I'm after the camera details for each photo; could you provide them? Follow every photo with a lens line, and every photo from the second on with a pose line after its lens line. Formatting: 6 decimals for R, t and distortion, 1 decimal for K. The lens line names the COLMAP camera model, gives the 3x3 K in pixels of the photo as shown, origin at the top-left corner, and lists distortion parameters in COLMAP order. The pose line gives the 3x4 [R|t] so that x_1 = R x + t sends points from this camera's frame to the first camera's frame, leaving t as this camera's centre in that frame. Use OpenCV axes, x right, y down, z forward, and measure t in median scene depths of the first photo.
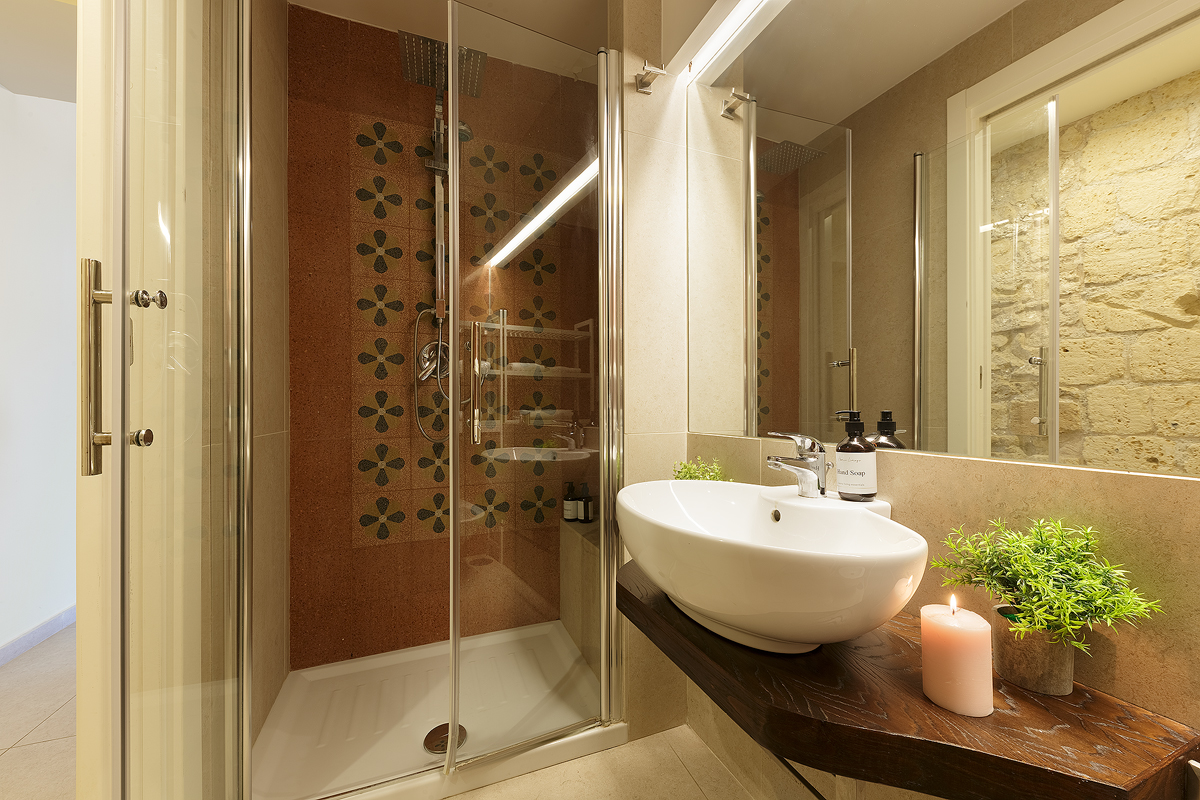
lens RADIAL K [[461.7, 0, 602.4], [0, 461.7, 405.5], [0, 0, 1]] dist [-0.000029, 0.000053]
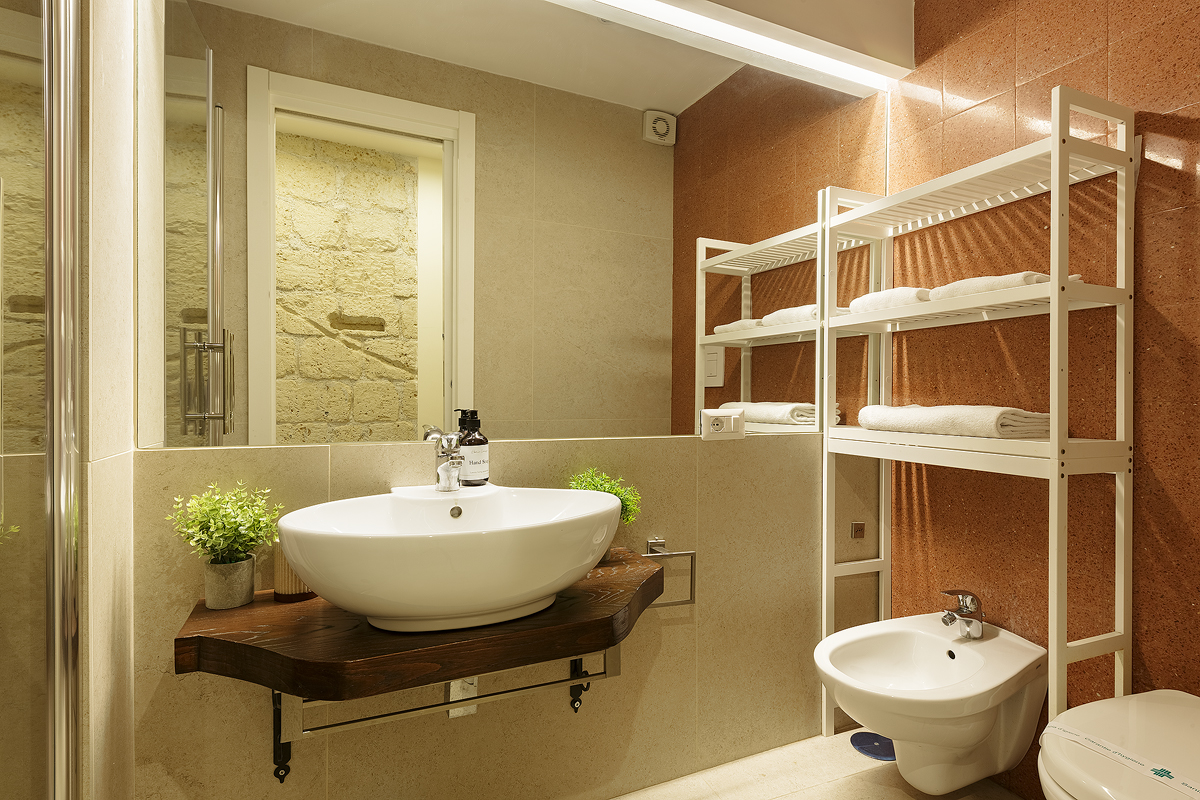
lens RADIAL K [[585.6, 0, 599.5], [0, 585.6, 399.6], [0, 0, 1]] dist [0.000688, 0.000138]
pose [[-0.029318, -0.004783, 0.999559, -0.387243], [-0.010753, 0.999932, 0.004470, -0.010236], [-0.999512, -0.010617, -0.029368, 0.289093]]
